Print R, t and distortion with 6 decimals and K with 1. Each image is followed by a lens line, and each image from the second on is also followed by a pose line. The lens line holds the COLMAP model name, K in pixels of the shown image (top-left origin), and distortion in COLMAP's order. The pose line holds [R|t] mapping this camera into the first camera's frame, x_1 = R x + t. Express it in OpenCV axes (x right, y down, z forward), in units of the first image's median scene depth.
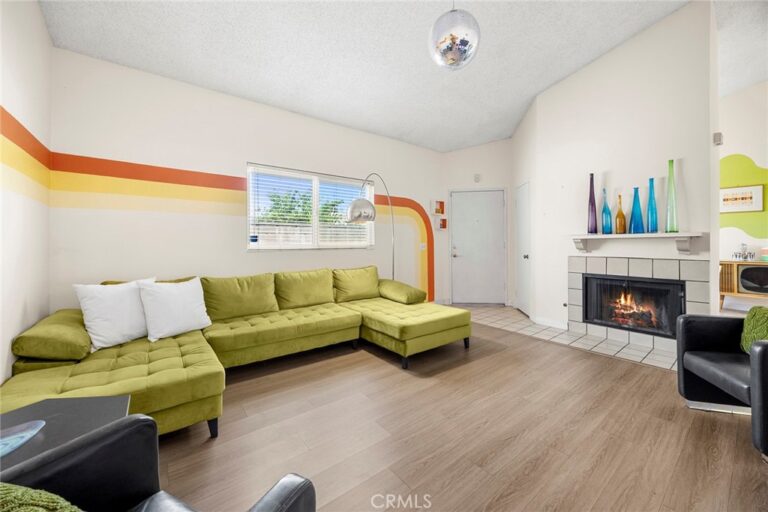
lens RADIAL K [[299.6, 0, 383.1], [0, 299.6, 249.7], [0, 0, 1]] dist [0.001505, 0.000226]
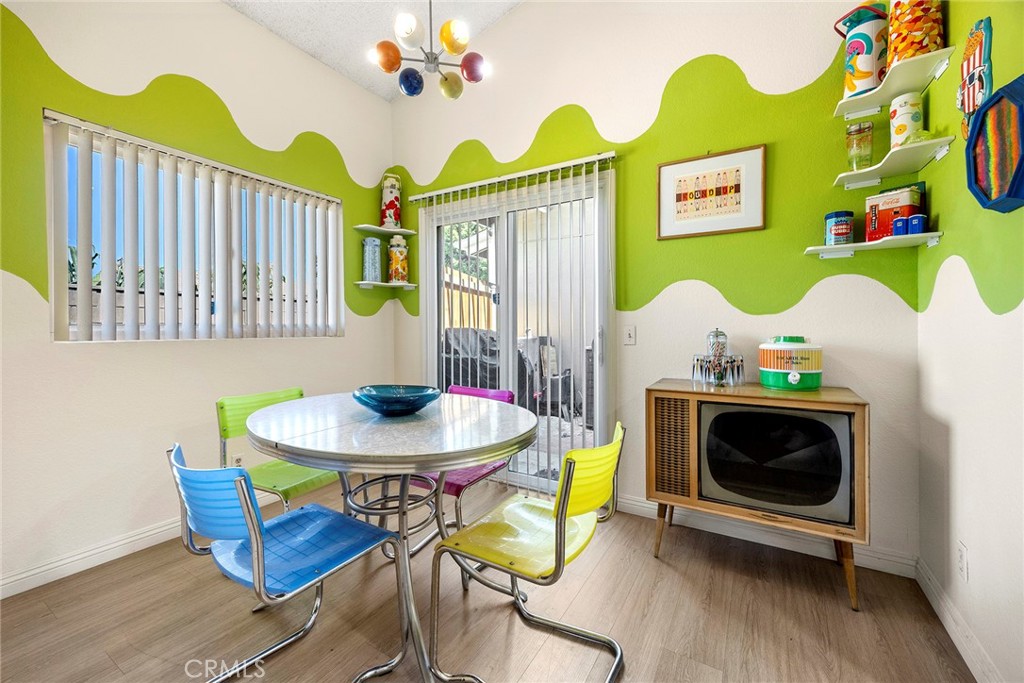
lens RADIAL K [[399.5, 0, 514.8], [0, 399.5, 338.7], [0, 0, 1]] dist [0.001505, 0.000226]
pose [[0.937360, 0.007016, 0.348293, 0.860997], [-0.008627, 0.999958, 0.003075, -0.011180], [-0.348256, -0.005887, 0.937381, 0.686571]]
